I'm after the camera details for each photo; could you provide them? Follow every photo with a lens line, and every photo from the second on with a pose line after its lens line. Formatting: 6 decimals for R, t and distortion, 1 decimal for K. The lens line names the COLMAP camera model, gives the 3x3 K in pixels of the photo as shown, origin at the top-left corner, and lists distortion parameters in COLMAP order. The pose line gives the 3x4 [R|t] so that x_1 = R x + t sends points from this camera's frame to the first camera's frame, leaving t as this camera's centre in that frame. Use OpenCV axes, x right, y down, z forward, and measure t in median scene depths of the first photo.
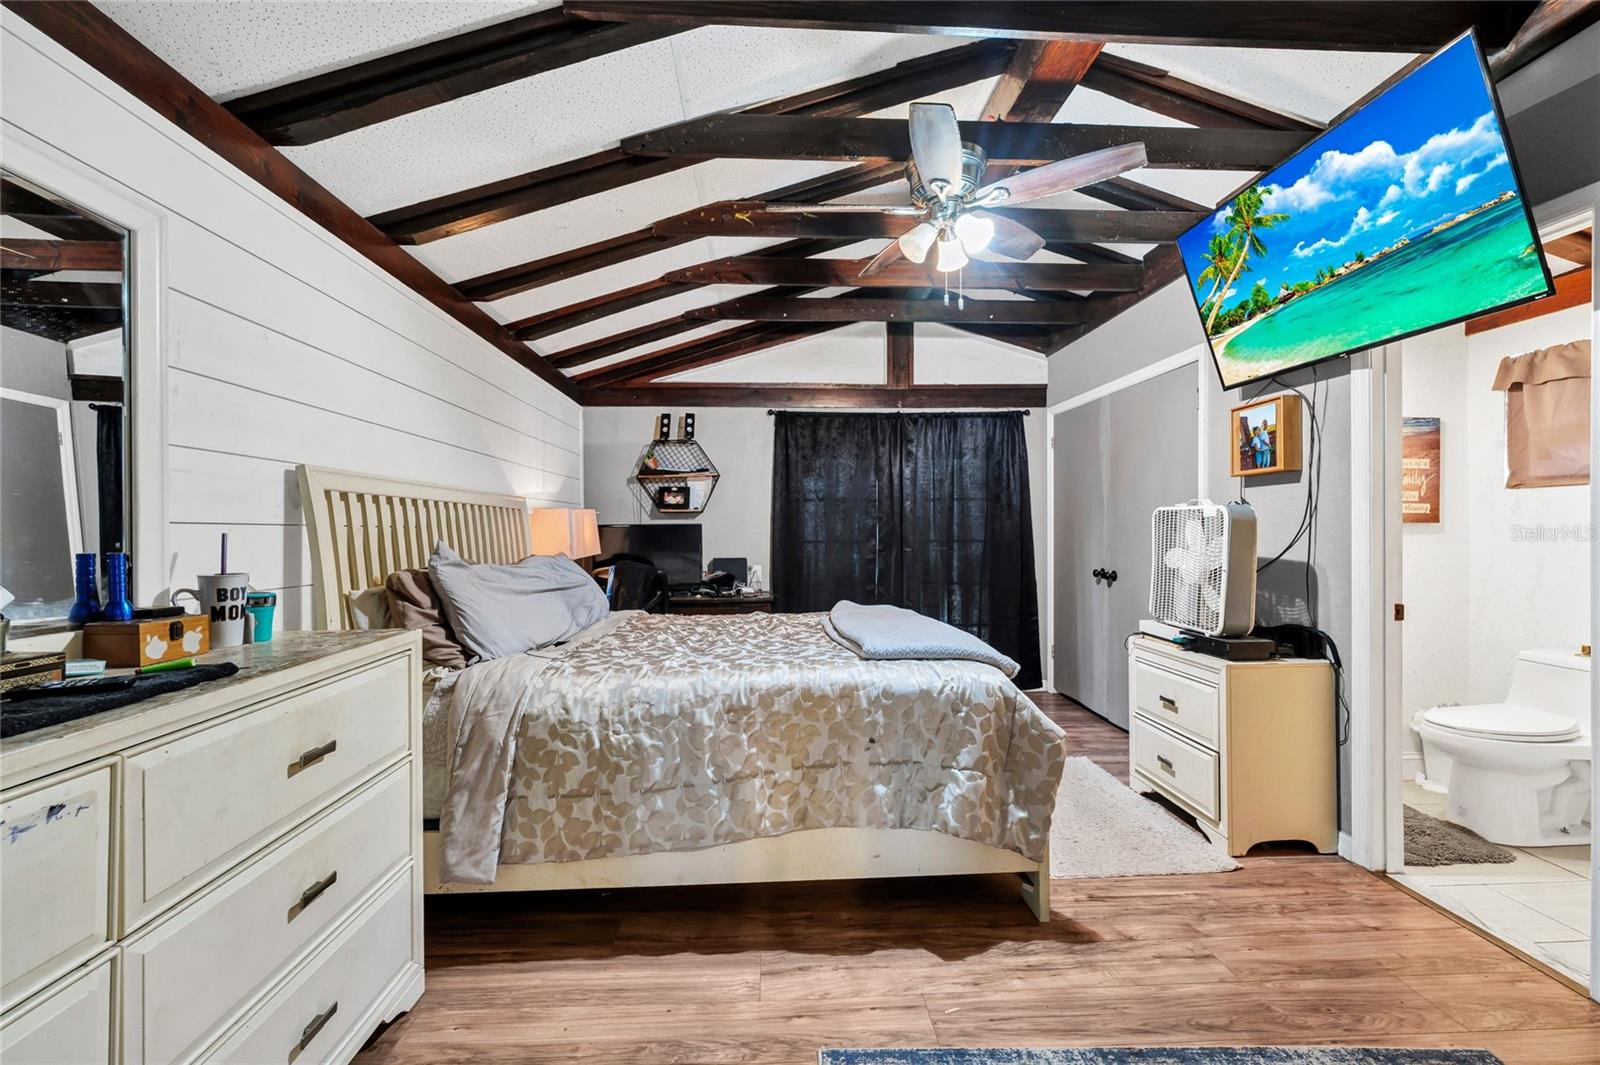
lens RADIAL K [[665.6, 0, 788.3], [0, 665.6, 532.1], [0, 0, 1]] dist [-0.000375, -0.000546]
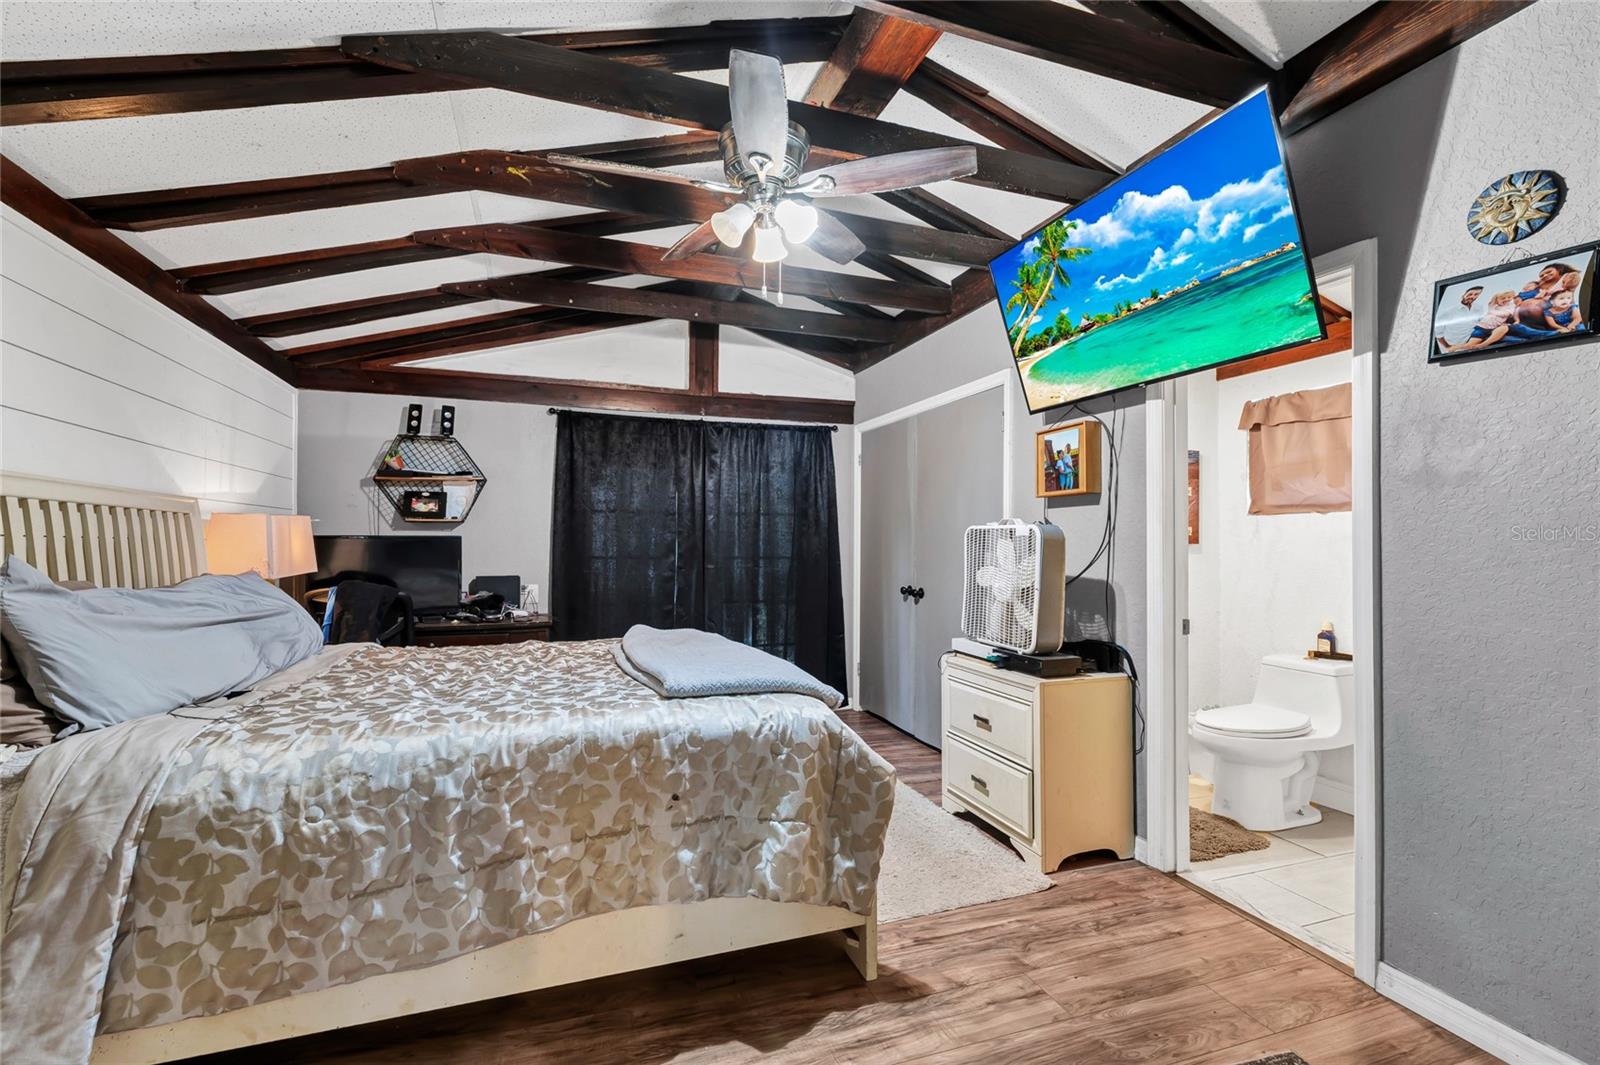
lens RADIAL K [[659.7, 0, 856.6], [0, 659.7, 539.7], [0, 0, 1]] dist [-0.000505, -0.000245]
pose [[0.918594, 0.011925, 0.395023, 0.003564], [-0.007272, 0.999885, -0.013274, -0.001686], [-0.395136, 0.009321, 0.918575, 0.151131]]
